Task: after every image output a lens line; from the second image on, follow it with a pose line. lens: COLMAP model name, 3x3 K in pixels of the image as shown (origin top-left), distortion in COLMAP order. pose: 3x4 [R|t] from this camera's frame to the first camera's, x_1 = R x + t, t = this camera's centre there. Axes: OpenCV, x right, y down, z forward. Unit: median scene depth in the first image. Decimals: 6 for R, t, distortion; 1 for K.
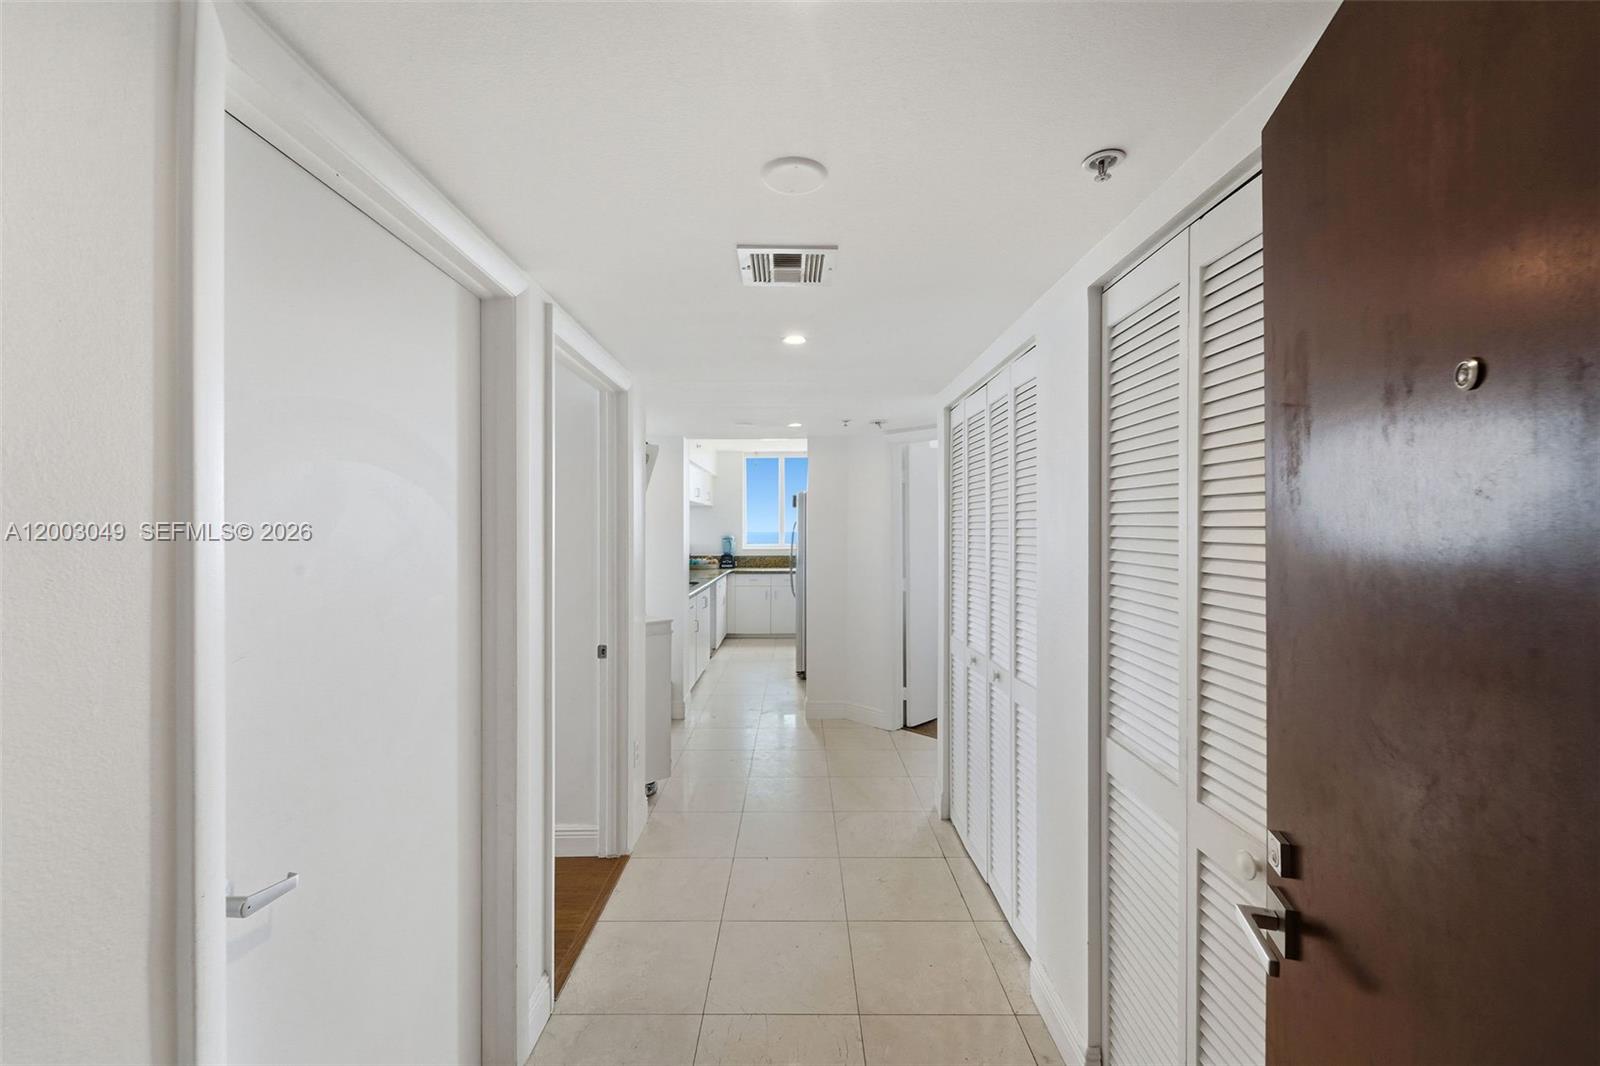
lens RADIAL K [[657.4, 0, 791.1], [0, 657.4, 530.6], [0, 0, 1]] dist [0.007198, -0.002550]
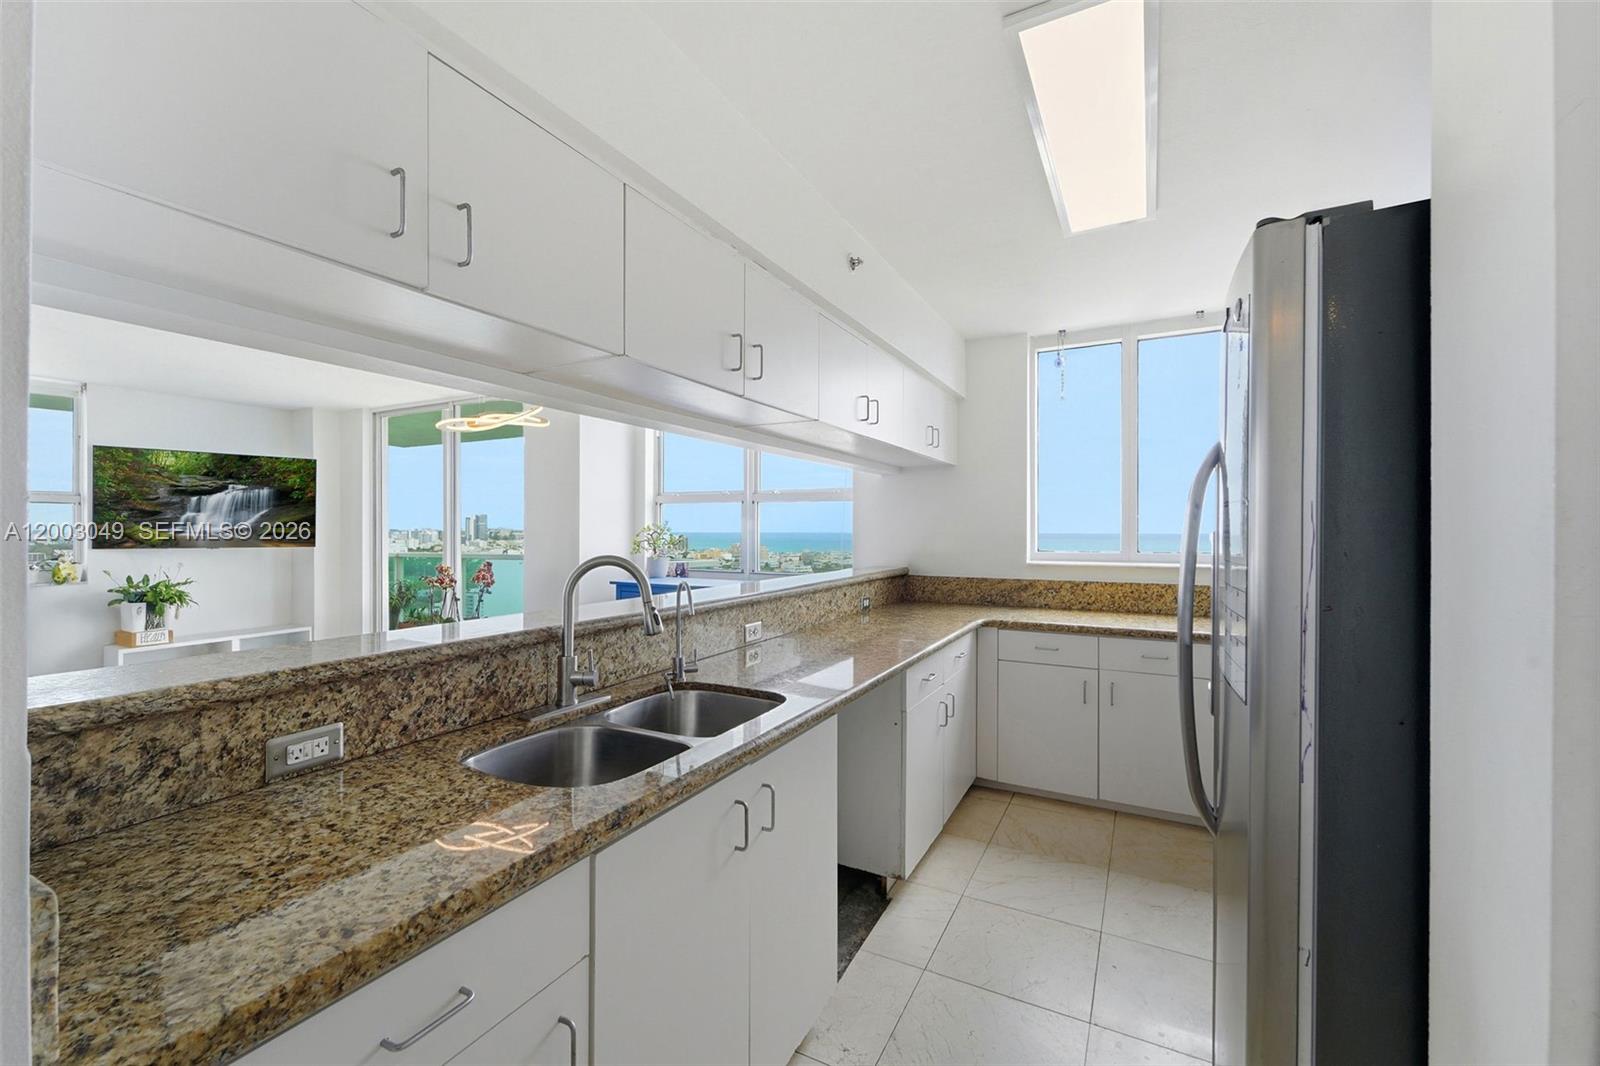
lens RADIAL K [[657.4, 0, 791.1], [0, 657.4, 530.6], [0, 0, 1]] dist [0.007198, -0.002550]
pose [[0.880330, 0.000951, -0.474361, -0.007849], [-0.001731, 0.999998, -0.001206, 0.009421], [0.474358, 0.001883, 0.880330, 0.595490]]
